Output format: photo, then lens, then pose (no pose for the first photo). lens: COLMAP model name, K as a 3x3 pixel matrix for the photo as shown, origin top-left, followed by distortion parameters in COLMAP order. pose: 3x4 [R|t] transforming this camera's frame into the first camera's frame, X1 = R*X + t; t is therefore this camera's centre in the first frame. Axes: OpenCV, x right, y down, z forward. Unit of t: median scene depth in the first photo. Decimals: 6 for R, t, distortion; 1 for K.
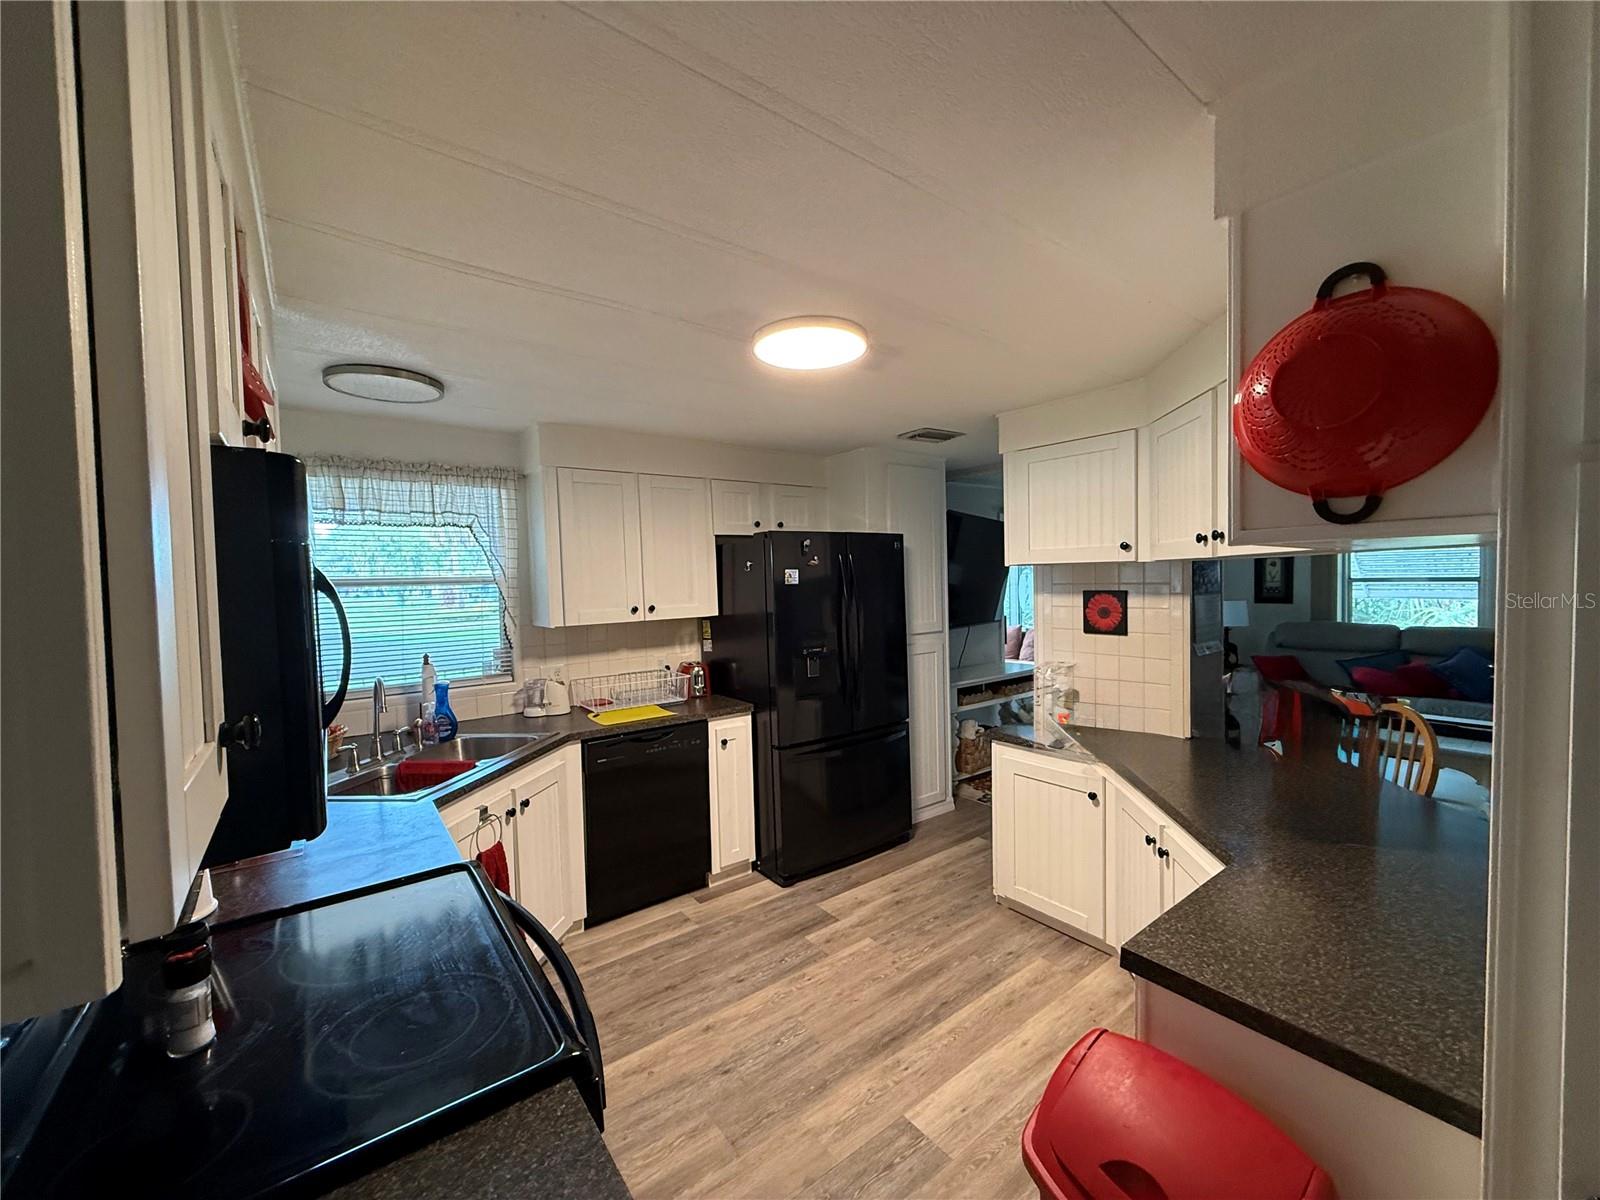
lens RADIAL K [[633.4, 0, 797.6], [0, 633.4, 602.3], [0, 0, 1]] dist [0.000935, -0.000758]
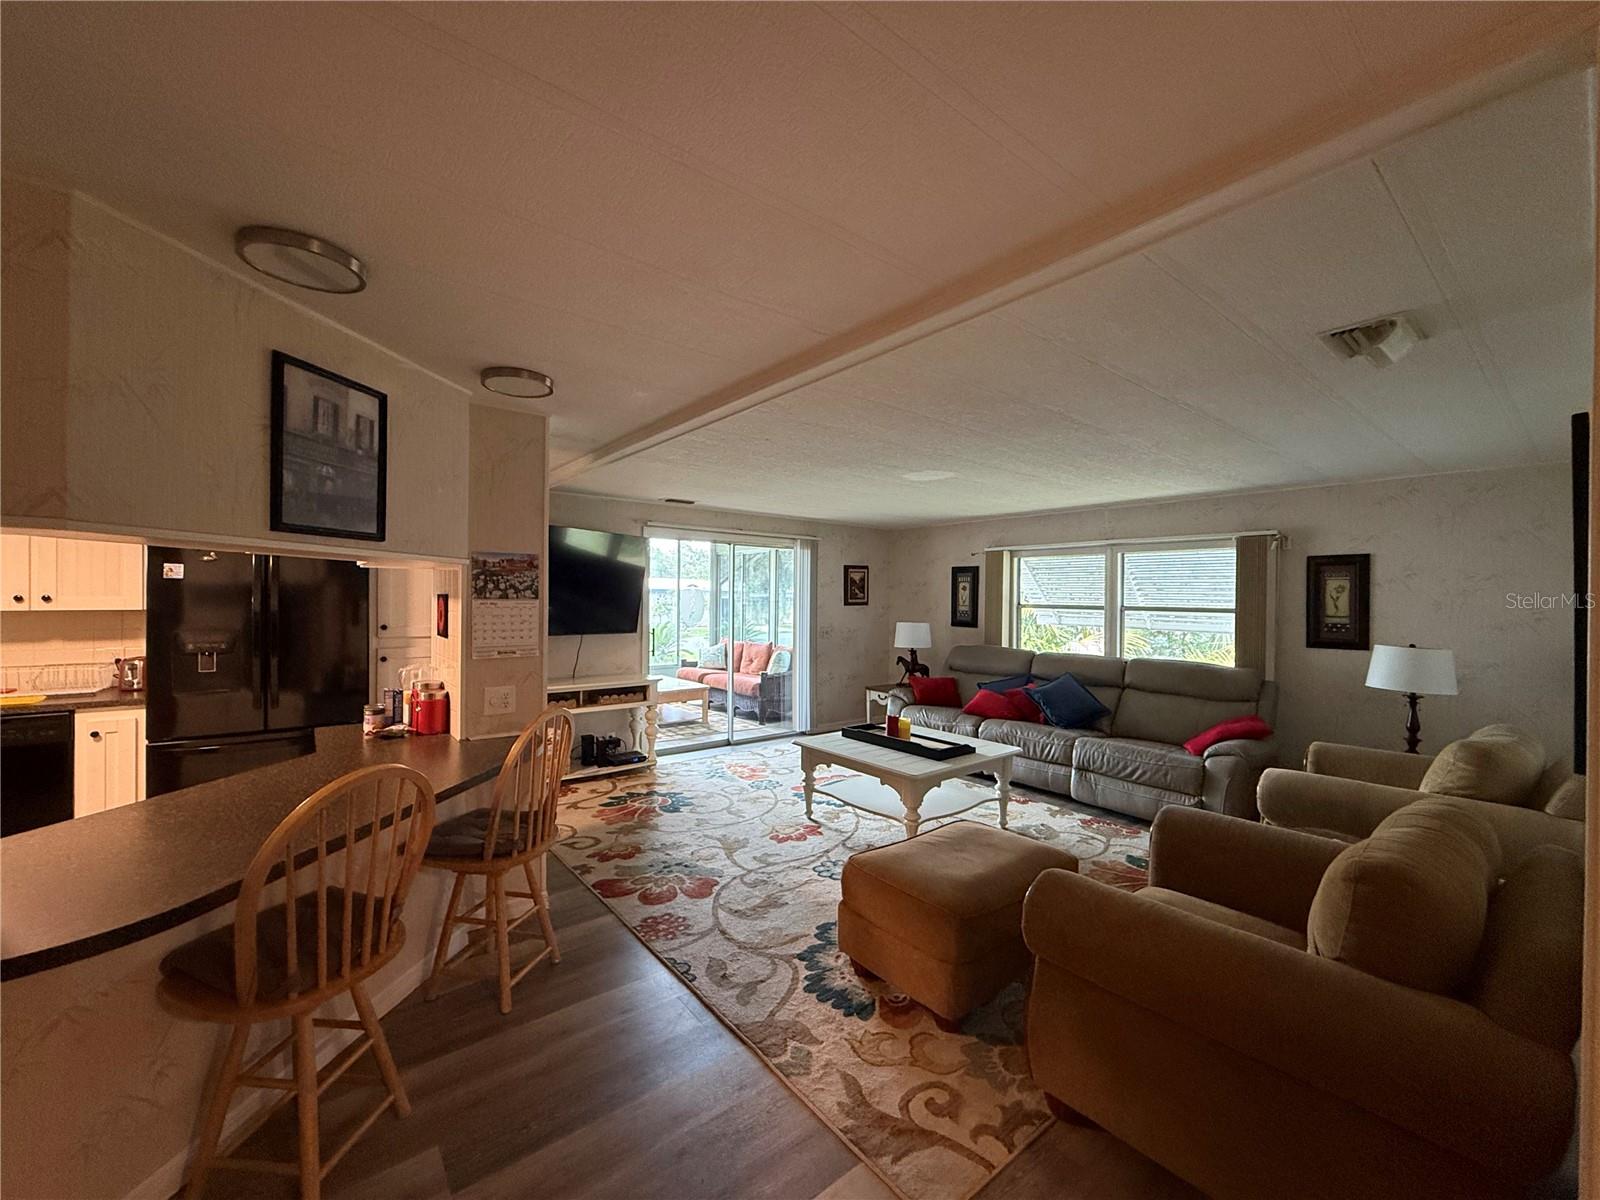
lens RADIAL K [[633.4, 0, 800.9], [0, 633.4, 604.1], [0, 0, 1]] dist [0.000935, -0.000758]
pose [[0.999039, 0.033872, 0.027823, 1.179349], [-0.032947, 0.998910, -0.033060, 0.015689], [-0.028912, 0.032112, 0.999066, -0.040246]]
